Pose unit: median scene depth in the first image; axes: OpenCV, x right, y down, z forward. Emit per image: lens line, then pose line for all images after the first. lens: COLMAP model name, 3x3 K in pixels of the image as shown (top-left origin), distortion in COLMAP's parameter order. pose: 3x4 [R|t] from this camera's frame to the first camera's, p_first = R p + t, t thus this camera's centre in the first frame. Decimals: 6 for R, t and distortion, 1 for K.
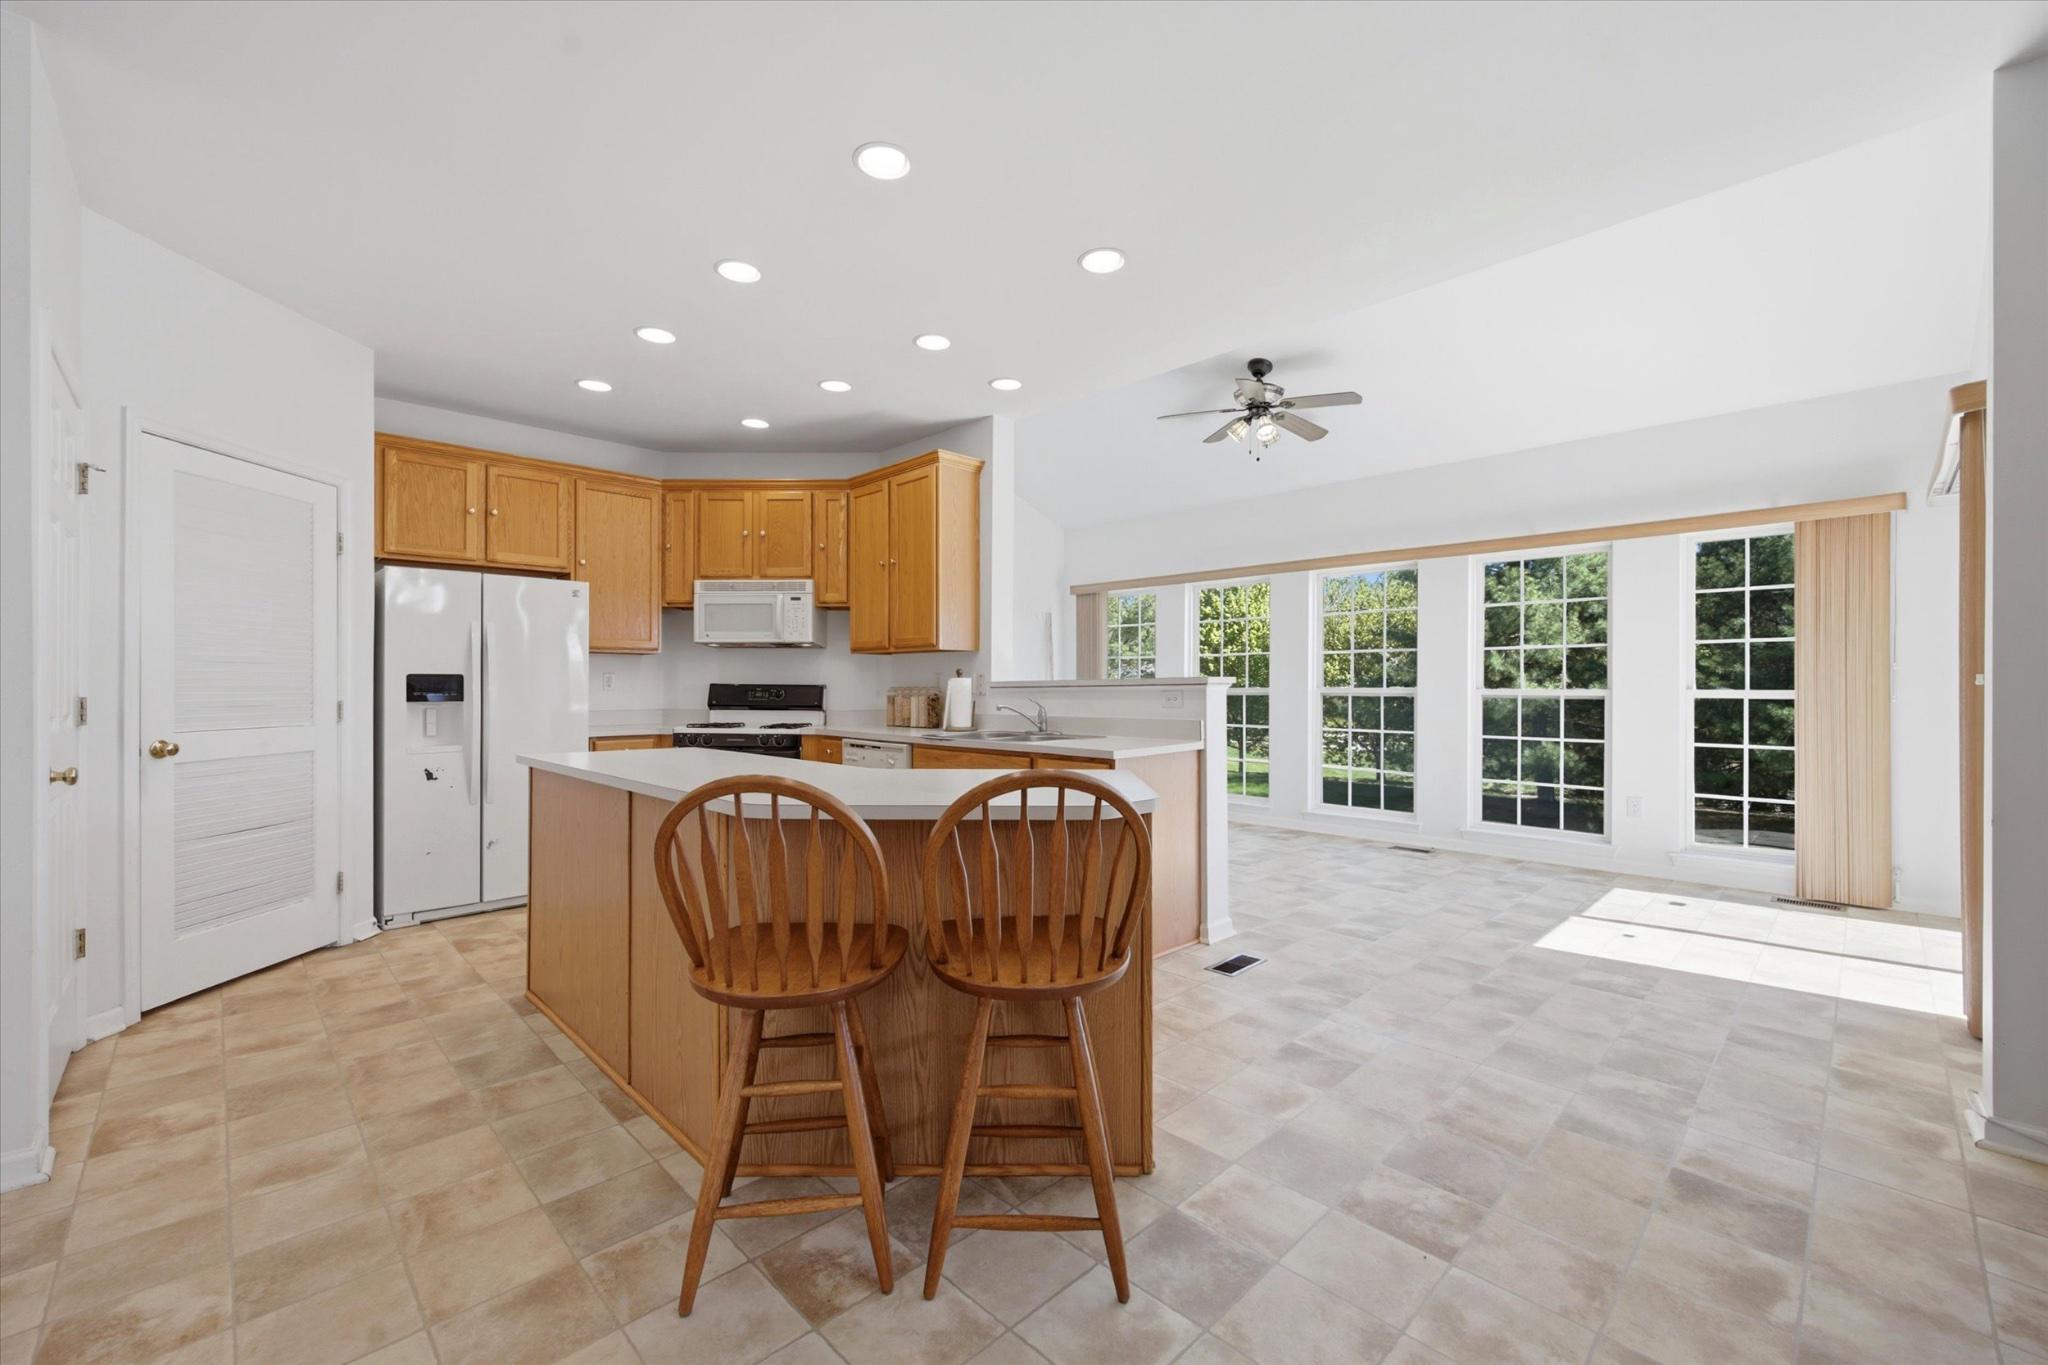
lens RADIAL K [[830.1, 0, 1029.6], [0, 830.1, 683.1], [0, 0, 1]] dist [0.000882, -0.000729]
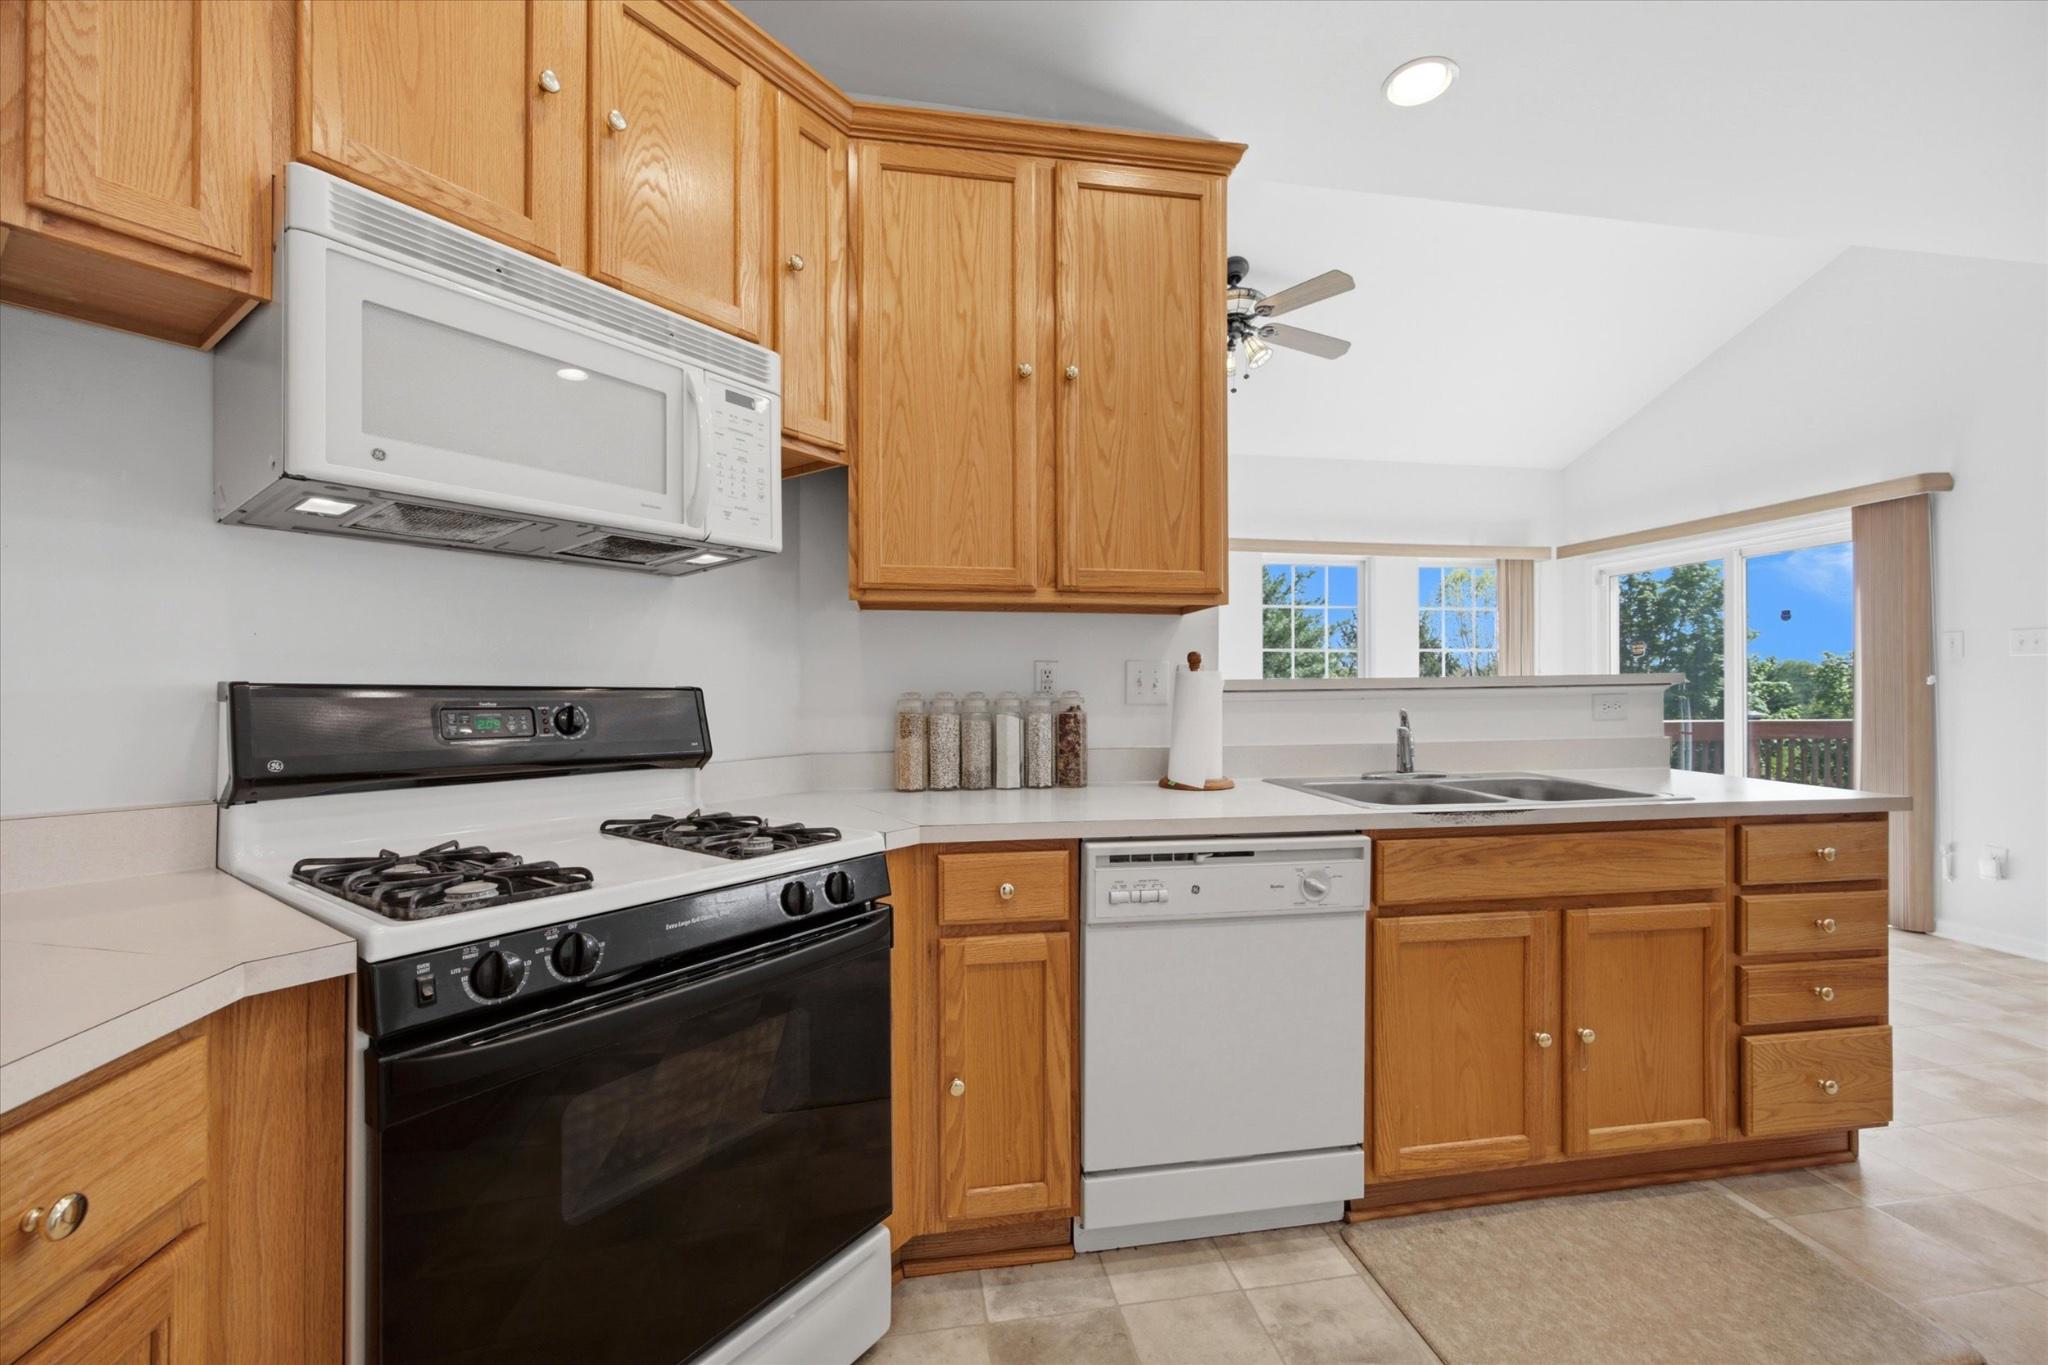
lens RADIAL K [[830.1, 0, 1037.1], [0, 830.1, 682.4], [0, 0, 1]] dist [0.000882, -0.000729]
pose [[0.559607, 0.000833, 0.828758, -0.465970], [-0.000154, 1.000000, -0.000901, 0.000777], [-0.828758, 0.000377, 0.559607, 0.736036]]
